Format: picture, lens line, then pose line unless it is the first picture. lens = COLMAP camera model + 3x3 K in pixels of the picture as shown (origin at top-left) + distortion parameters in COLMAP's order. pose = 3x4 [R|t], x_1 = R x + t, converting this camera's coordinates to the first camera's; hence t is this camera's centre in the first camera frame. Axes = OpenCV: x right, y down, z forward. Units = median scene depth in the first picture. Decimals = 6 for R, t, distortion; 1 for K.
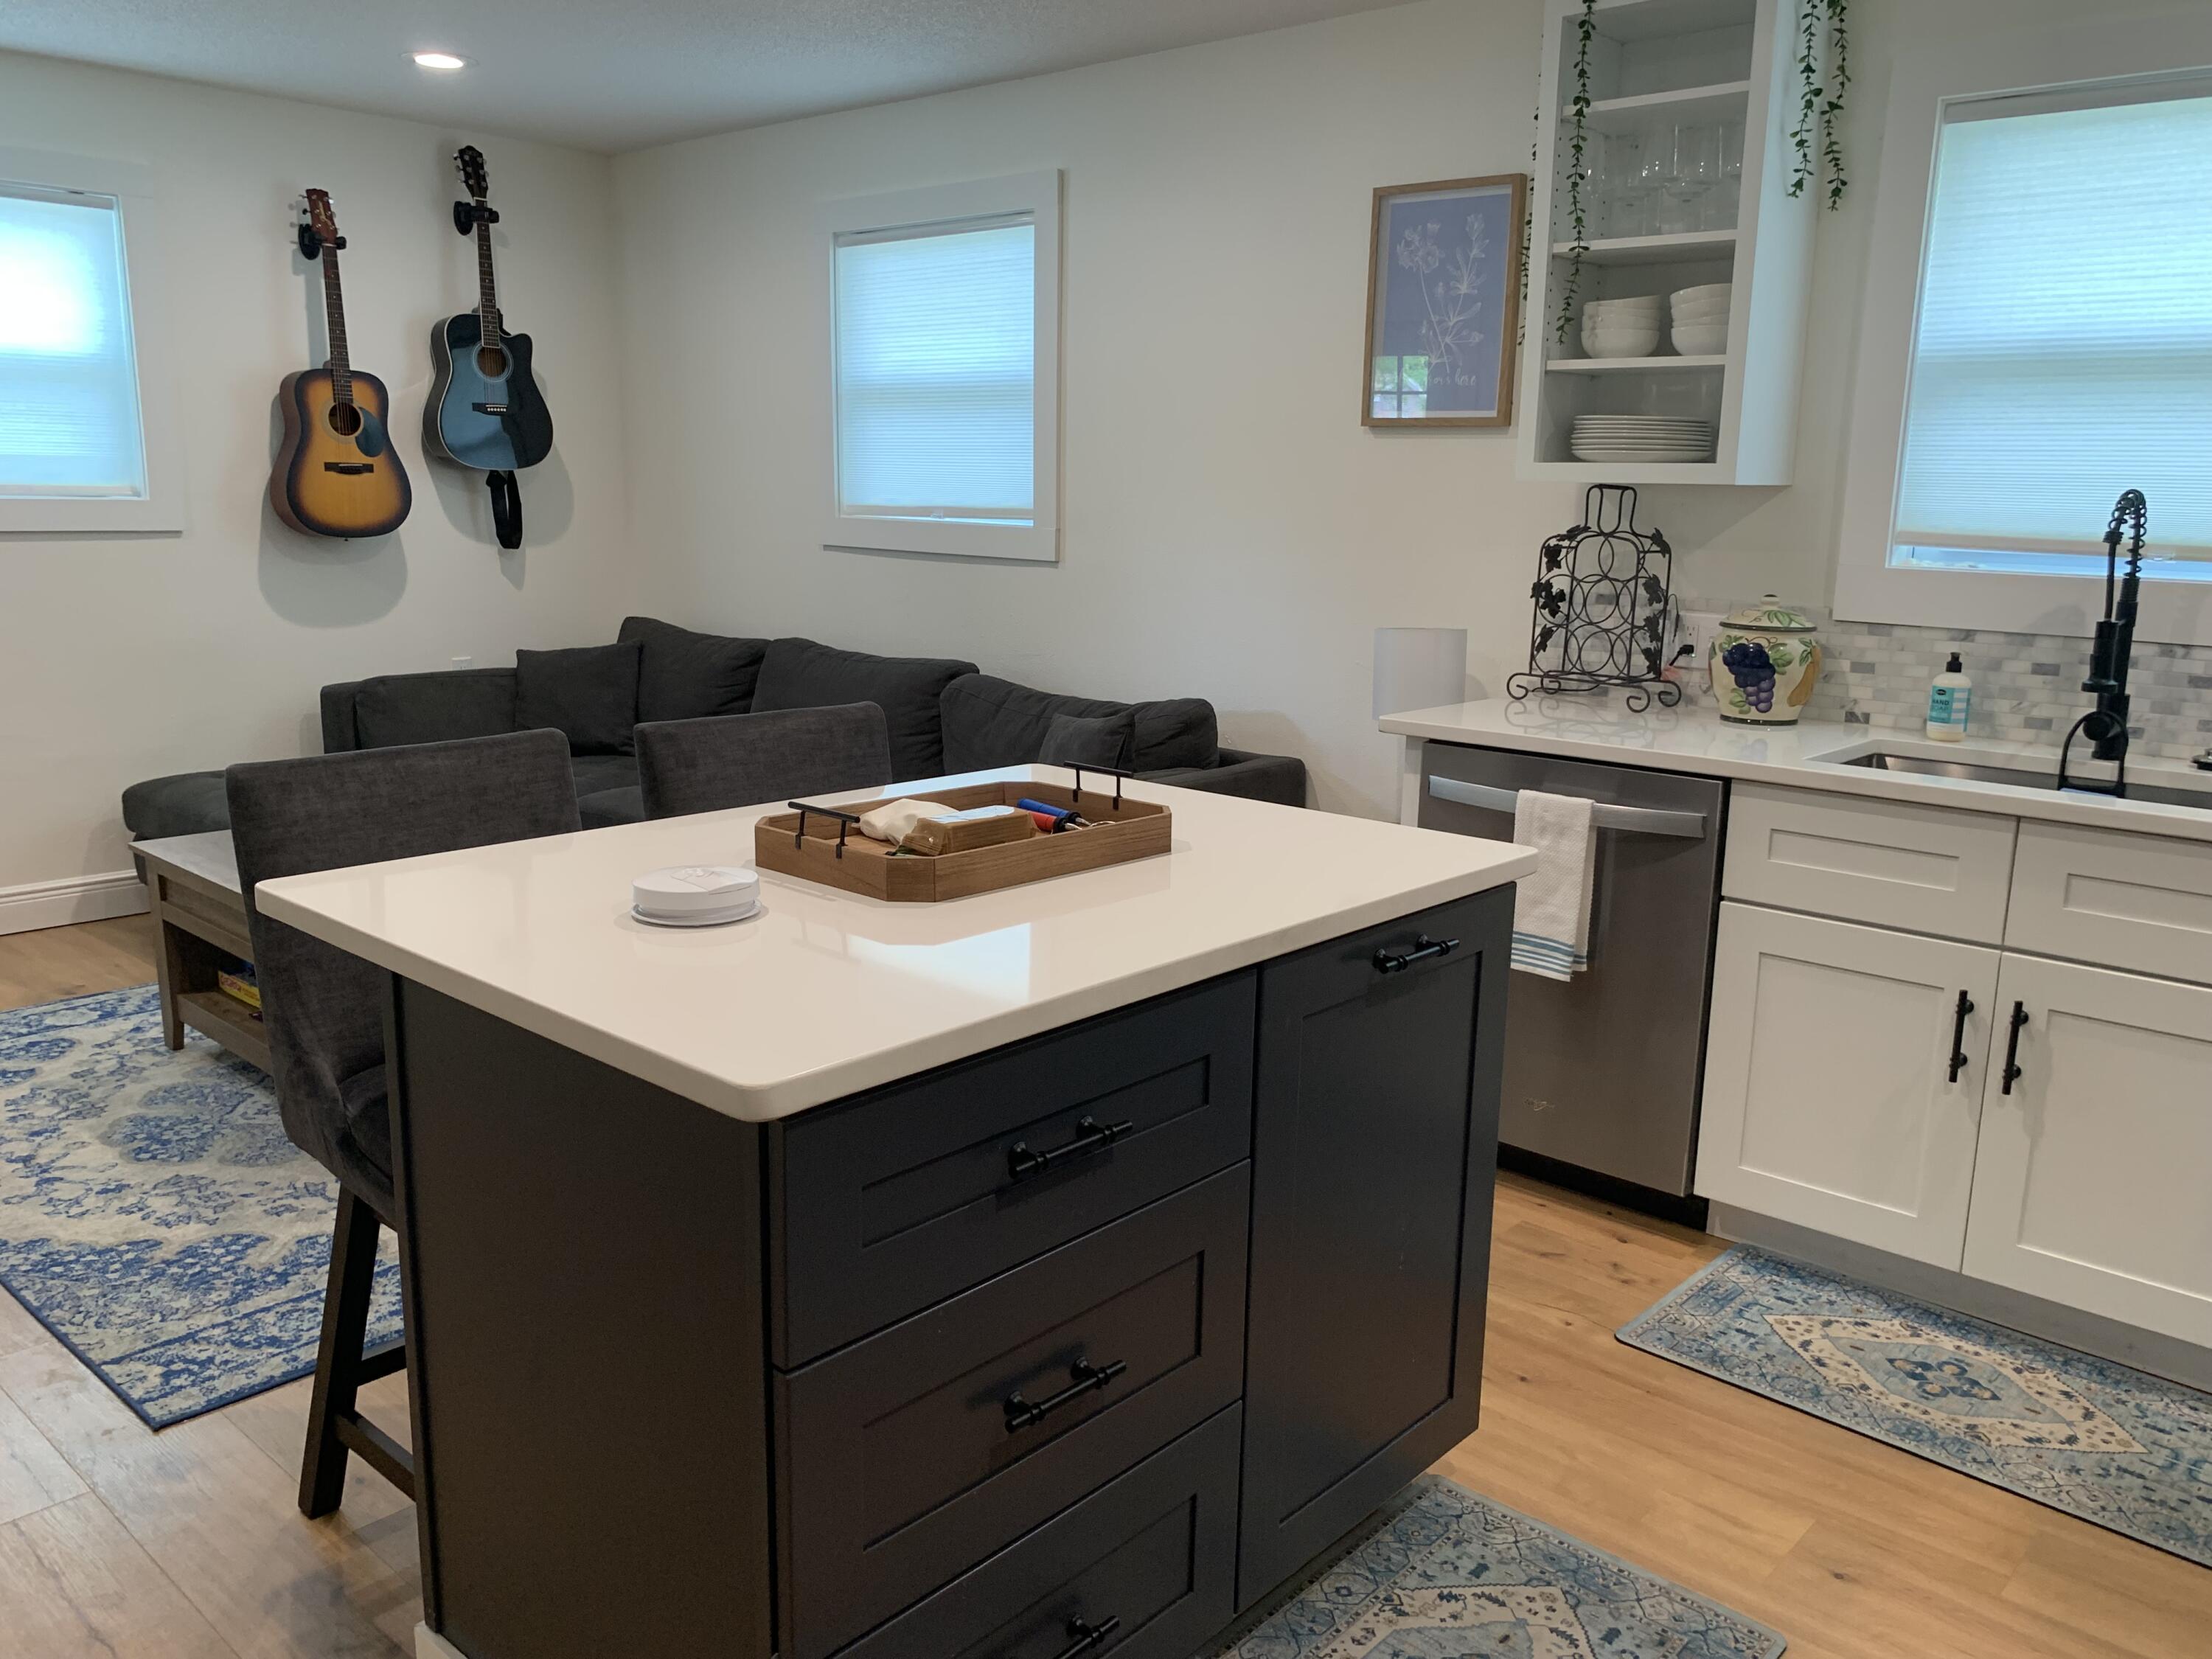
lens RADIAL K [[1694.8, 0, 1140.9], [0, 1694.8, 829.7], [0, 0, 1]] dist [0.003293, -0.001853]
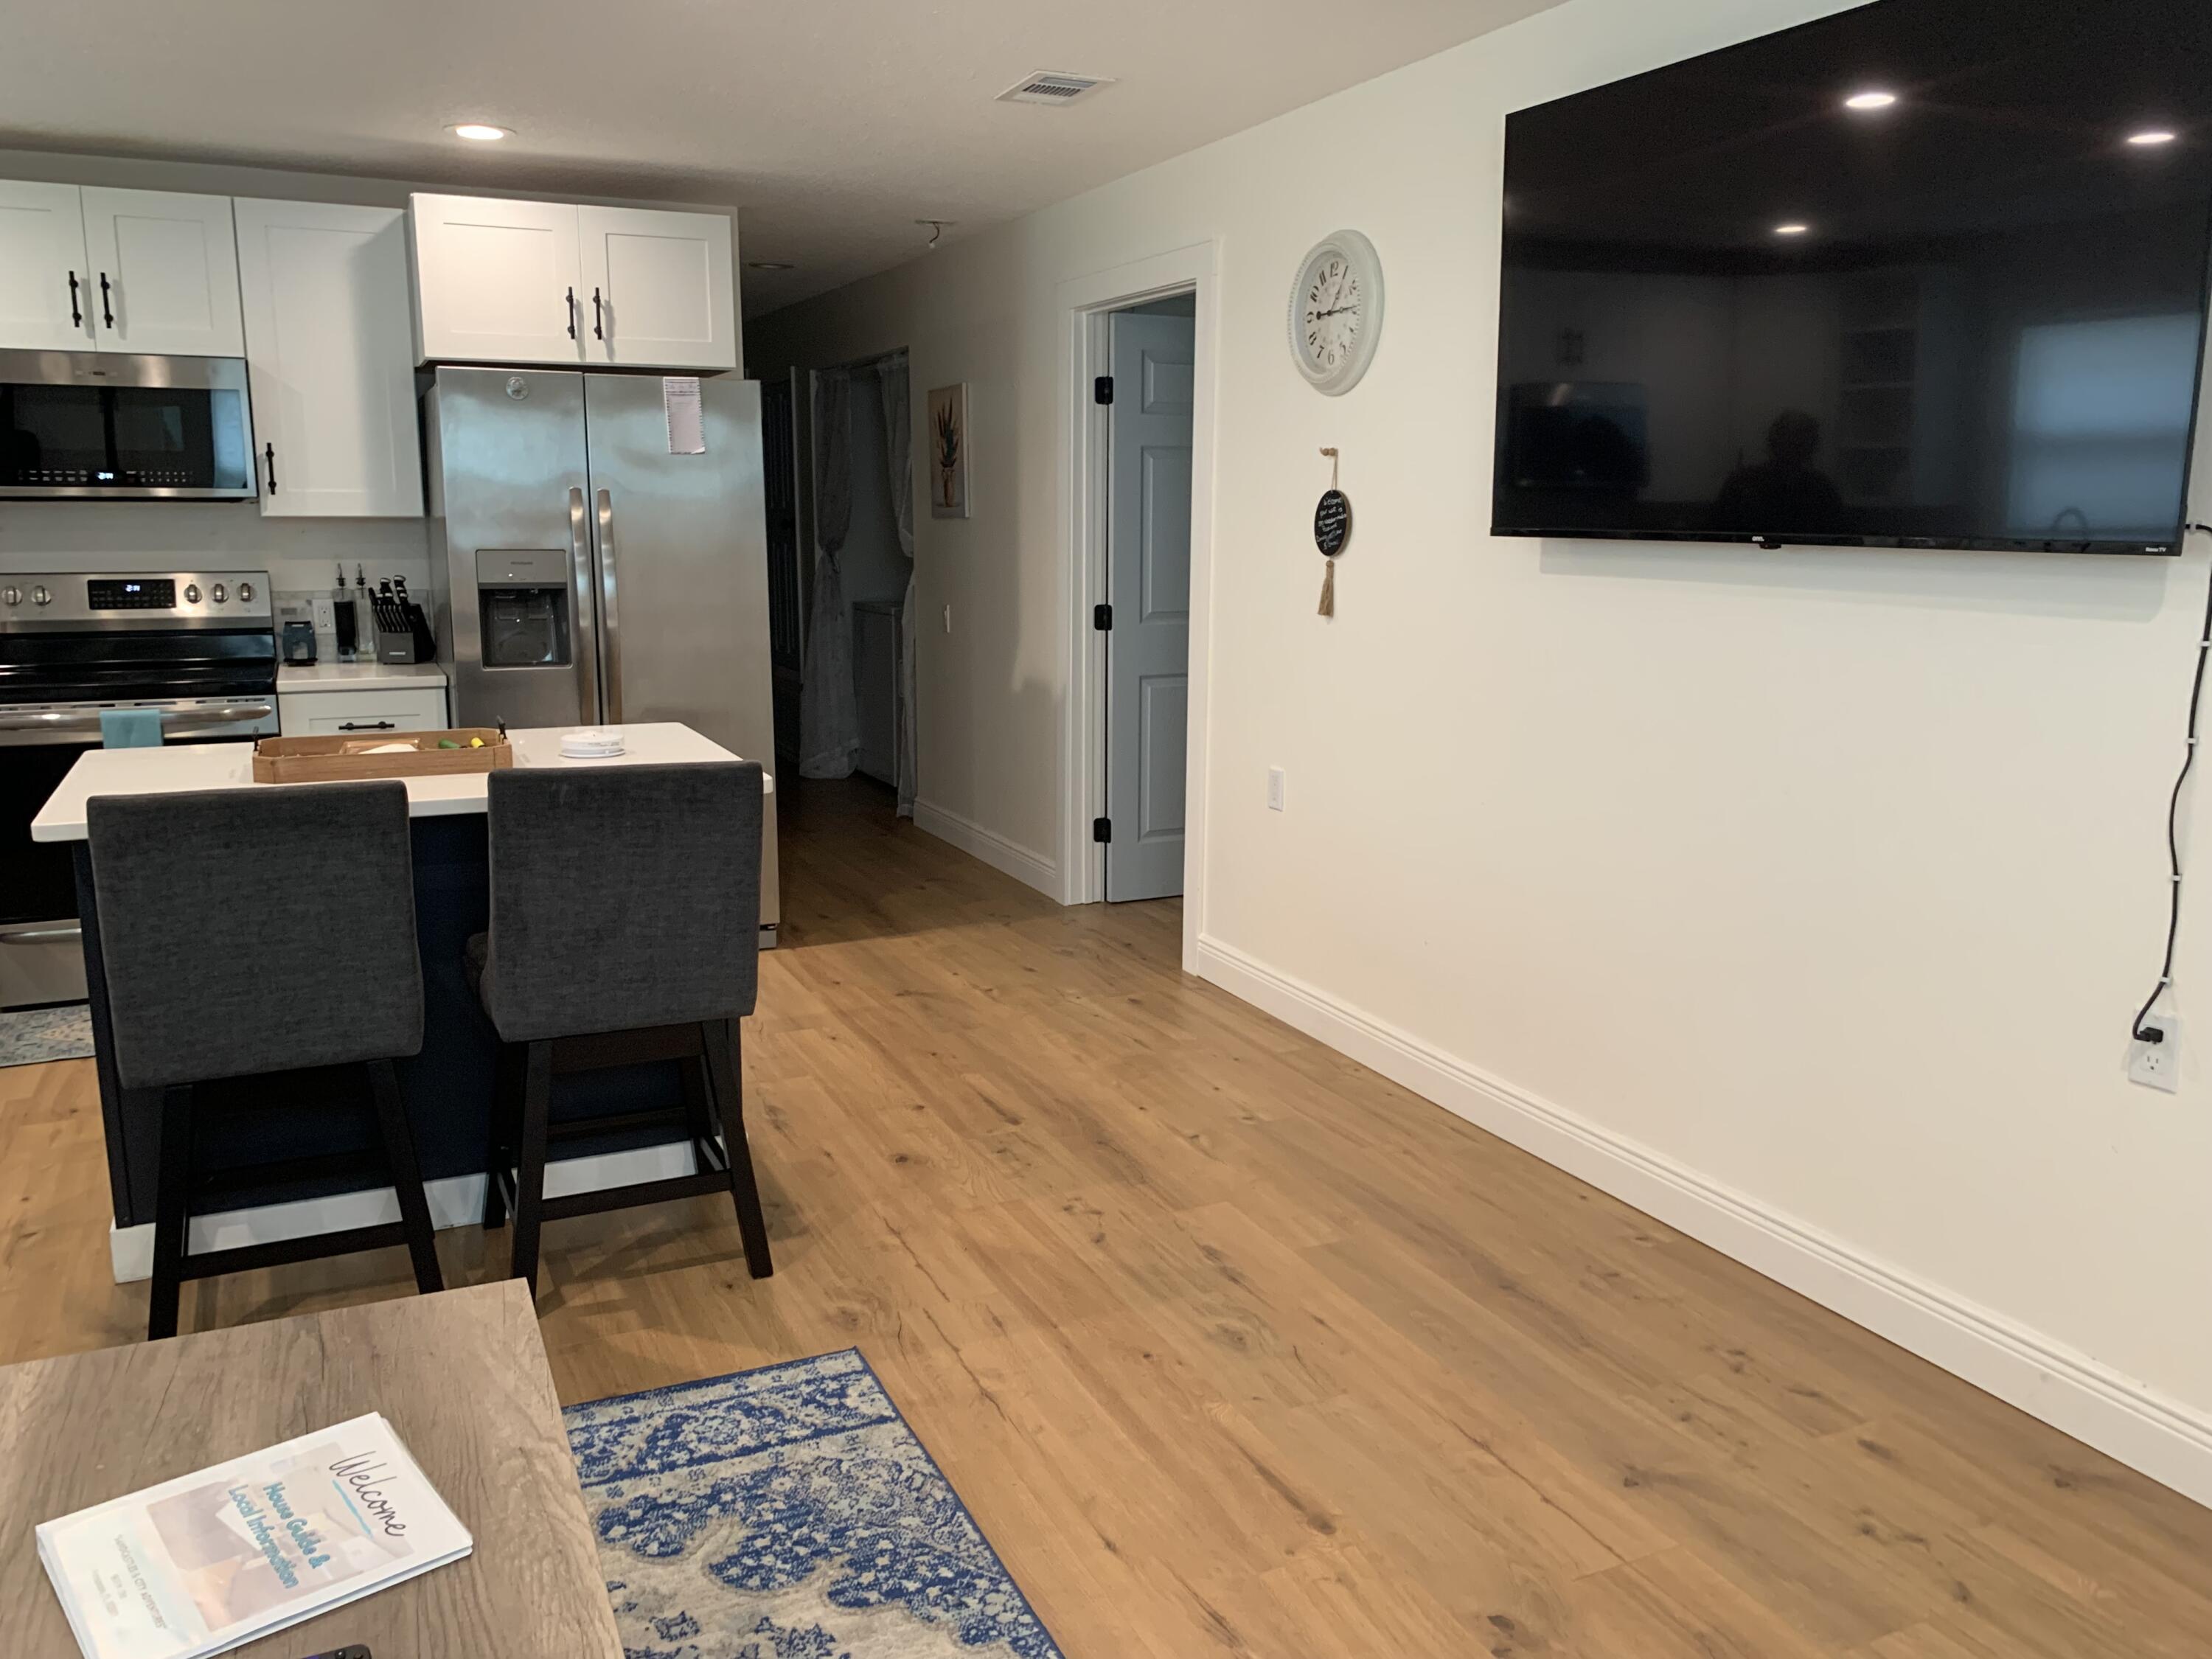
lens RADIAL K [[1664.4, 0, 1110.8], [0, 1664.4, 839.6], [0, 0, 1]] dist [0.029978, -0.051771]
pose [[-0.919266, -0.102477, 0.380064, -0.935327], [0.055302, 0.922321, 0.382446, -0.340627], [-0.389733, 0.372588, -0.842191, 1.444549]]
